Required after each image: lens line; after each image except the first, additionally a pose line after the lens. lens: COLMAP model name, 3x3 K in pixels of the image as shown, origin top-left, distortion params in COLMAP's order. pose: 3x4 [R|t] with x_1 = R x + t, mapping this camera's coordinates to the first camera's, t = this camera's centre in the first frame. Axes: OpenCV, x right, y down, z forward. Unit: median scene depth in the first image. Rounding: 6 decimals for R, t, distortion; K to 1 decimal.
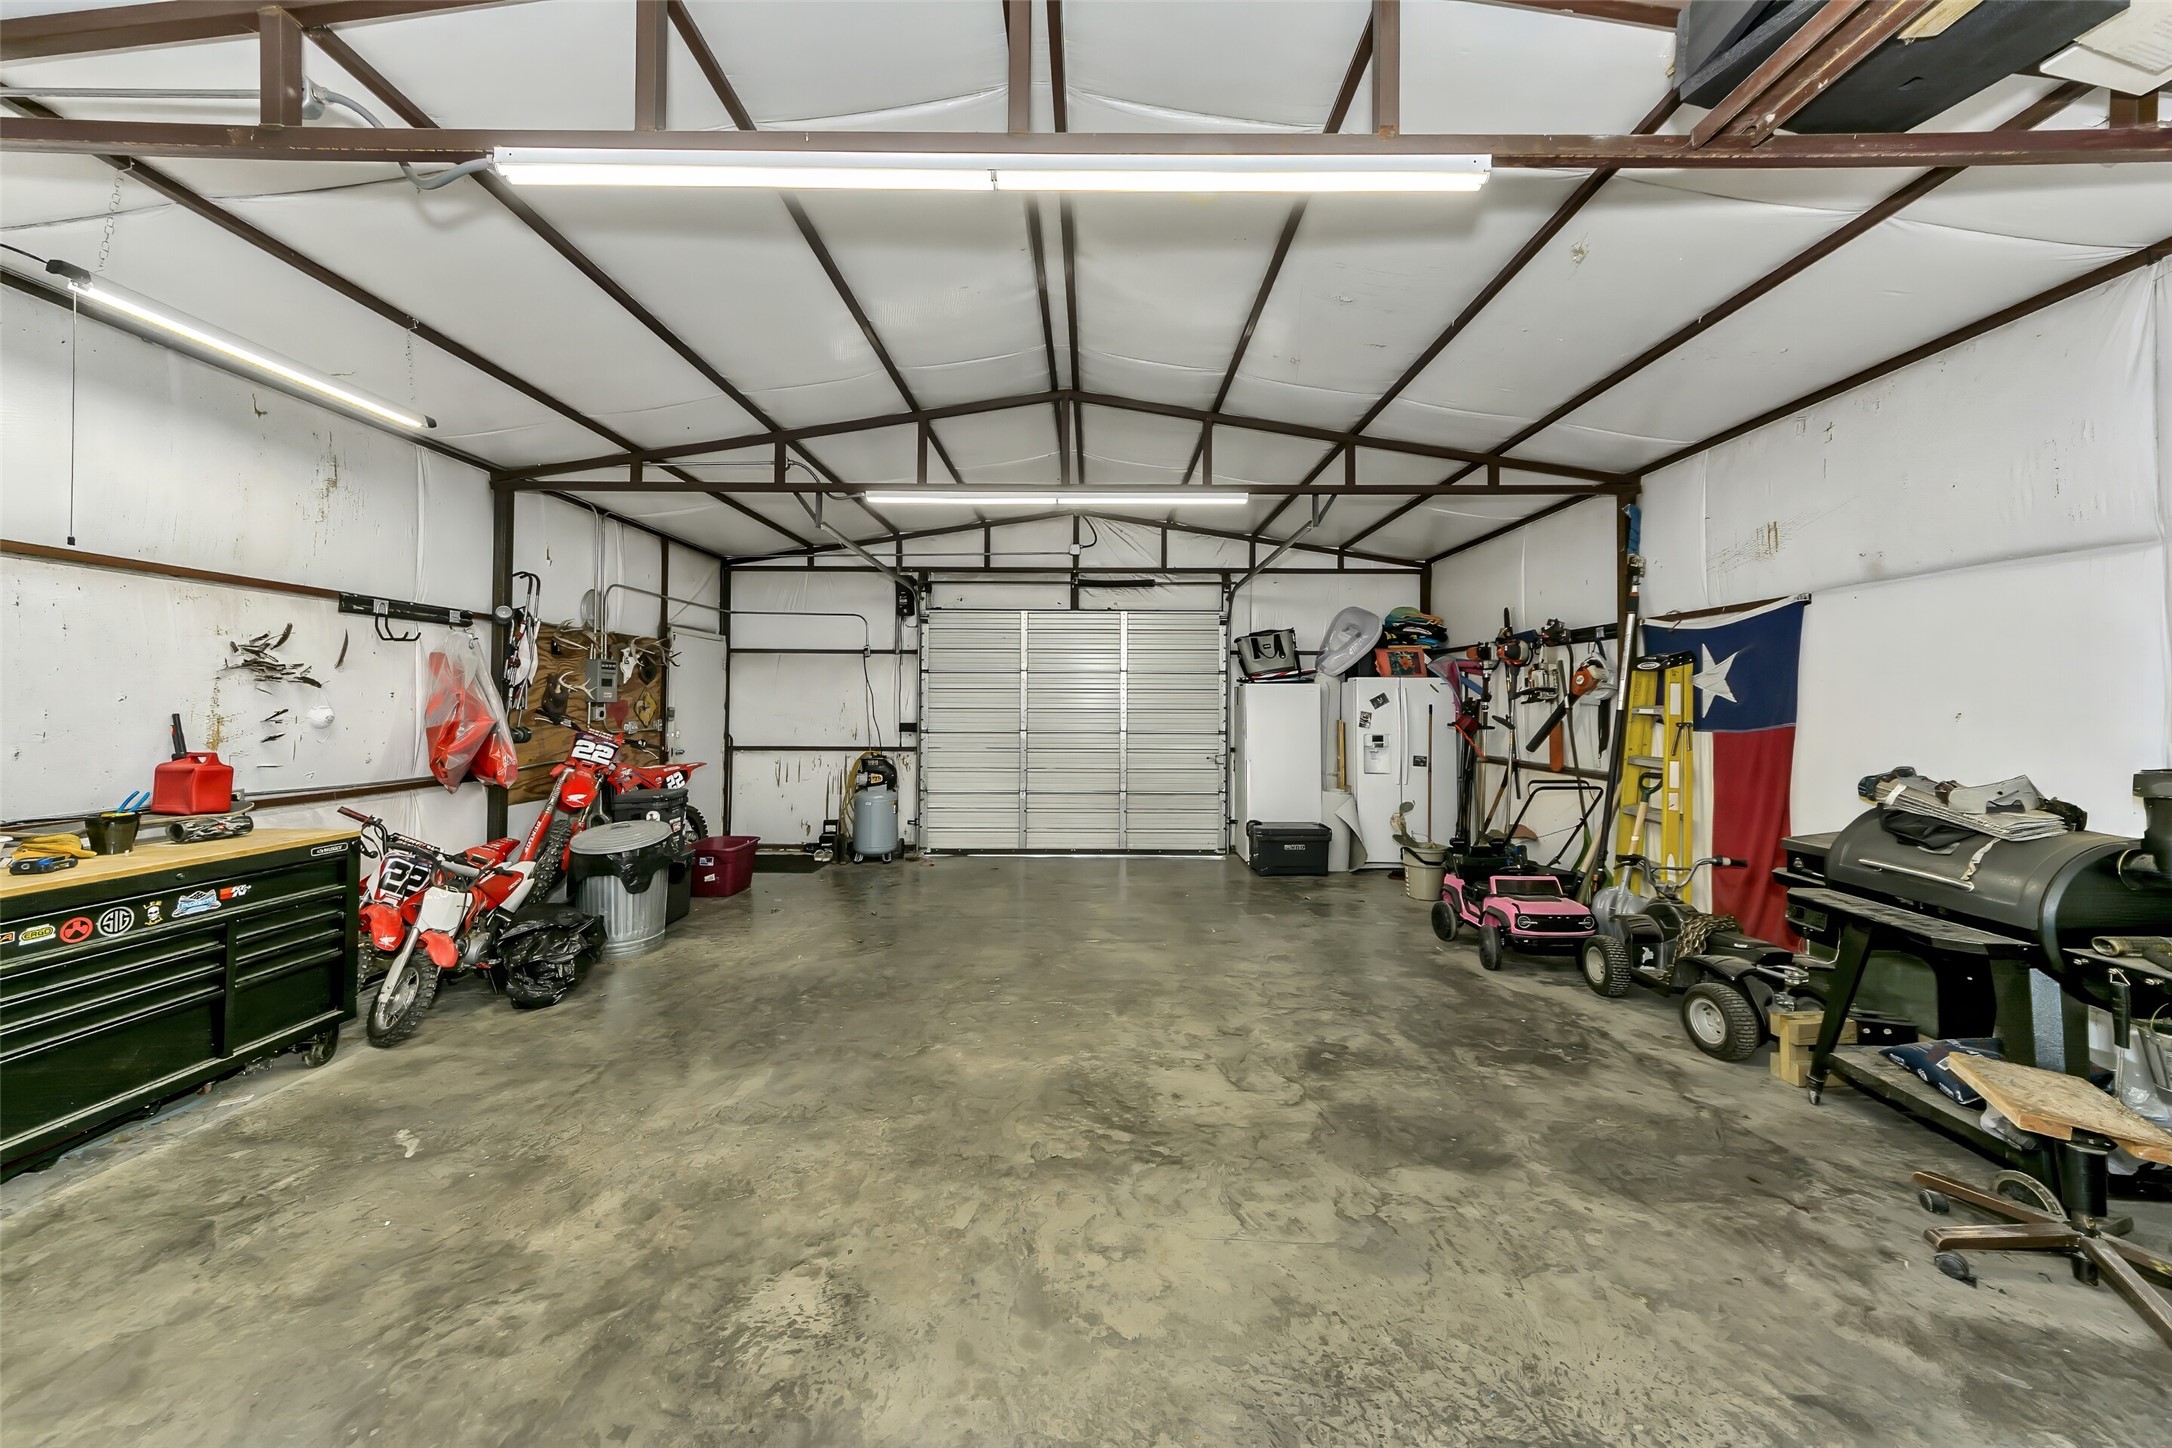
lens RADIAL K [[787.6, 0, 1092.7], [0, 787.6, 698.7], [0, 0, 1]] dist [0.000042, -0.000003]
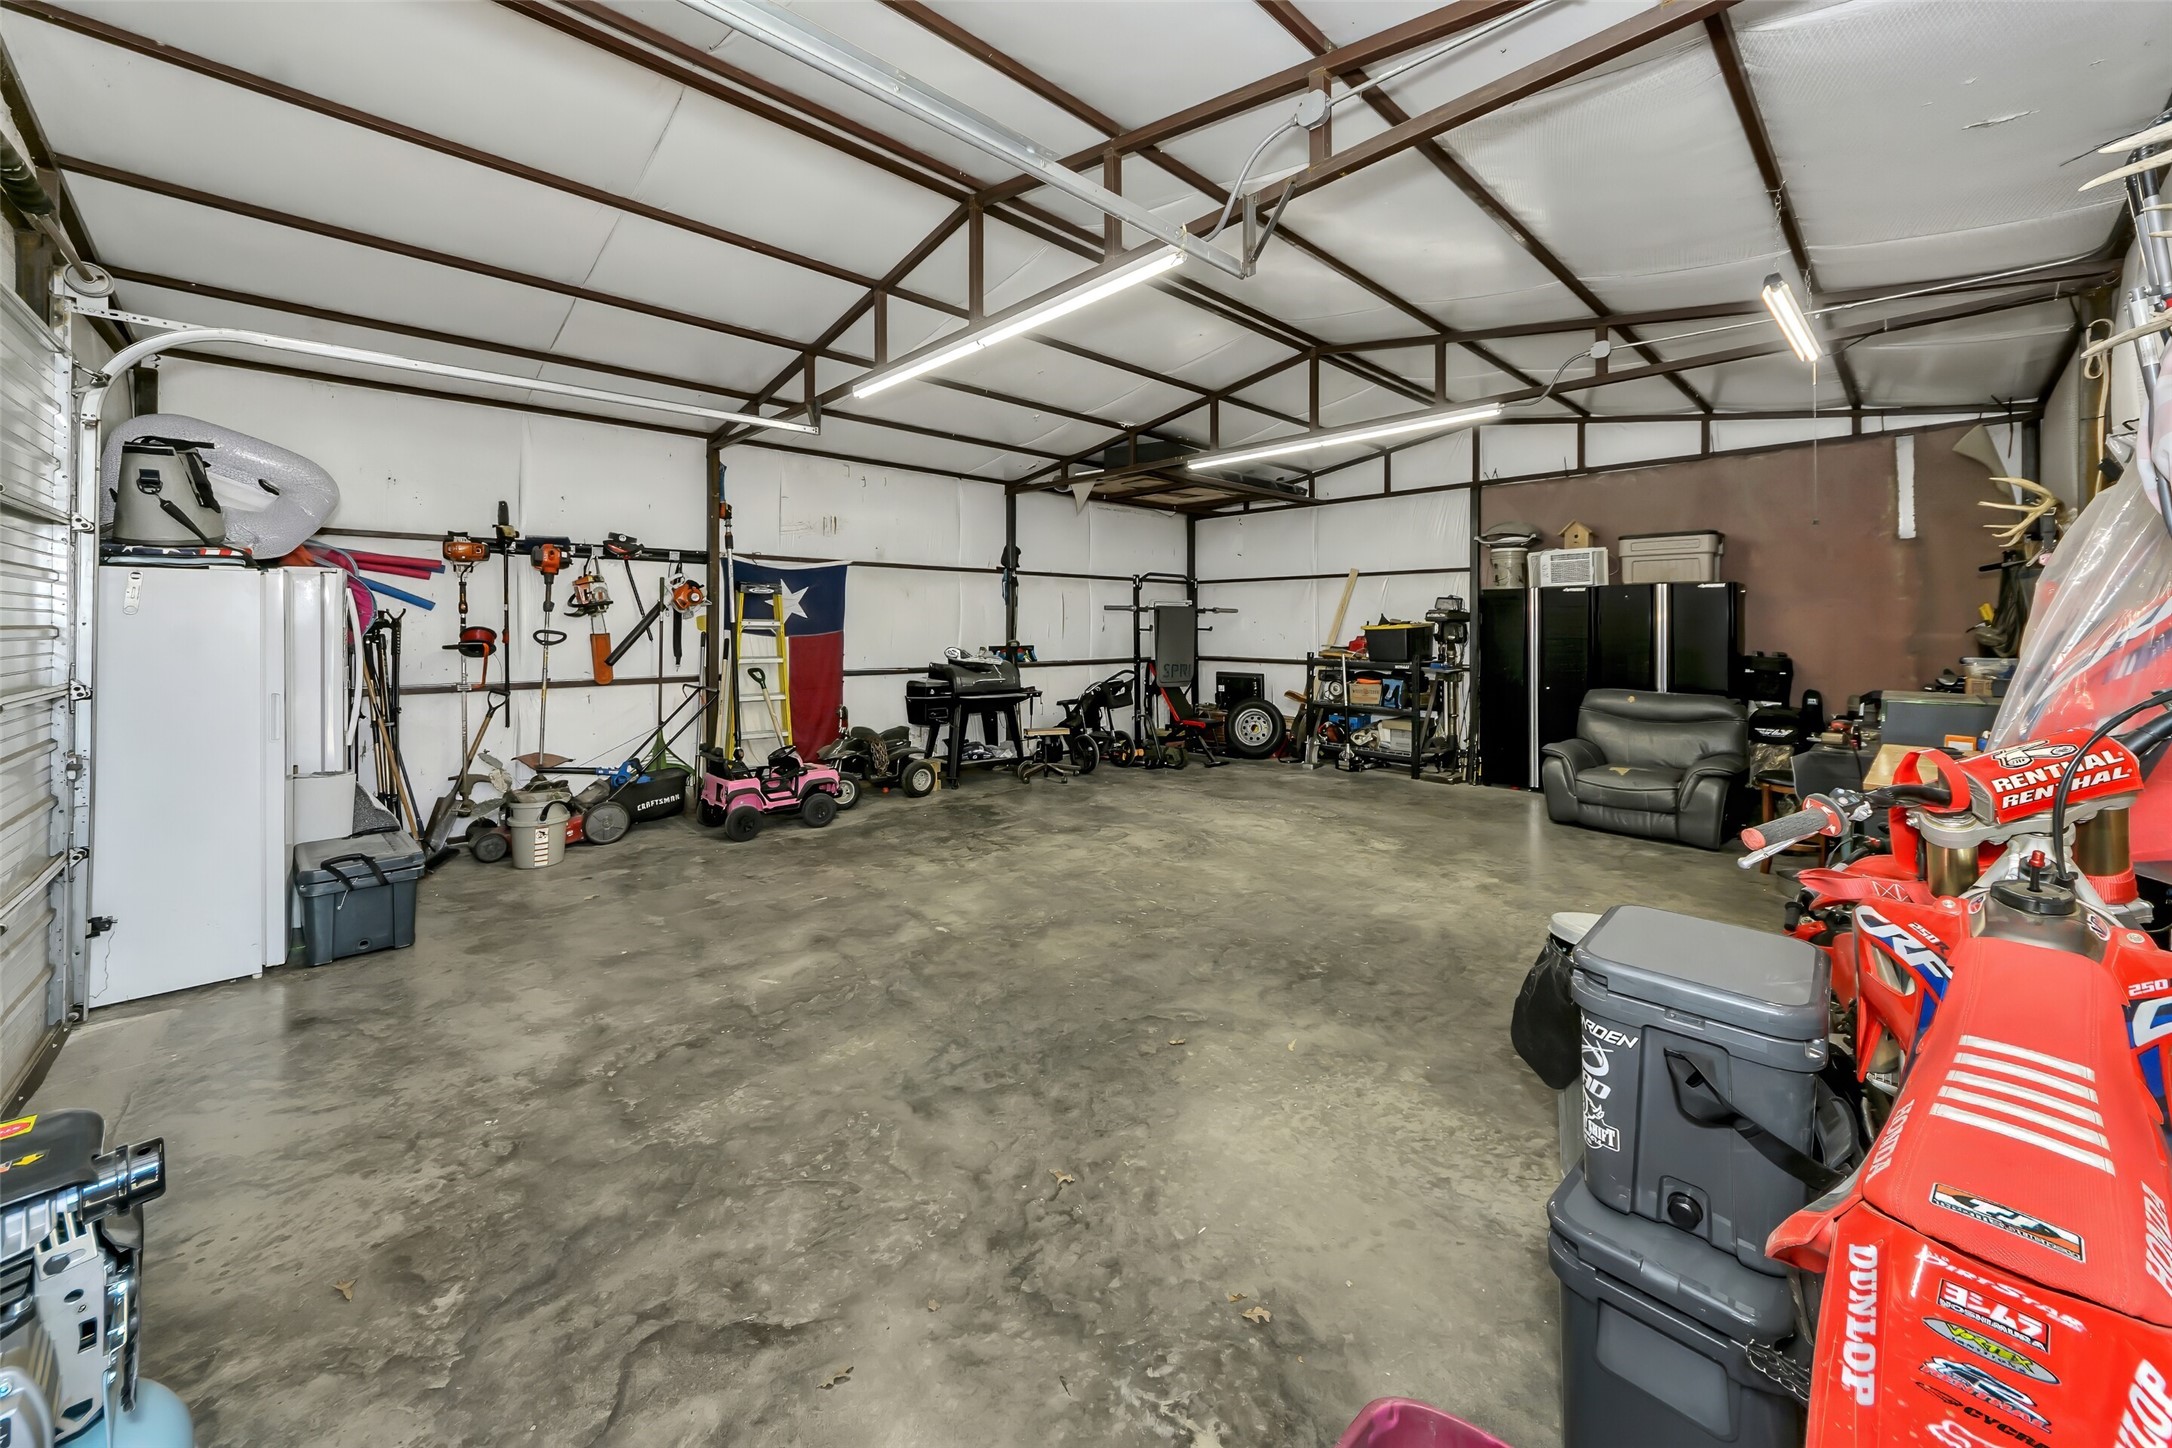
lens RADIAL K [[787.6, 0, 1092.7], [0, 787.6, 698.7], [0, 0, 1]] dist [0.000042, -0.000003]
pose [[-0.690048, -0.070322, 0.720339, -0.743595], [-0.010665, 0.996148, 0.087031, 0.020132], [-0.723685, 0.052373, -0.688141, 1.647829]]
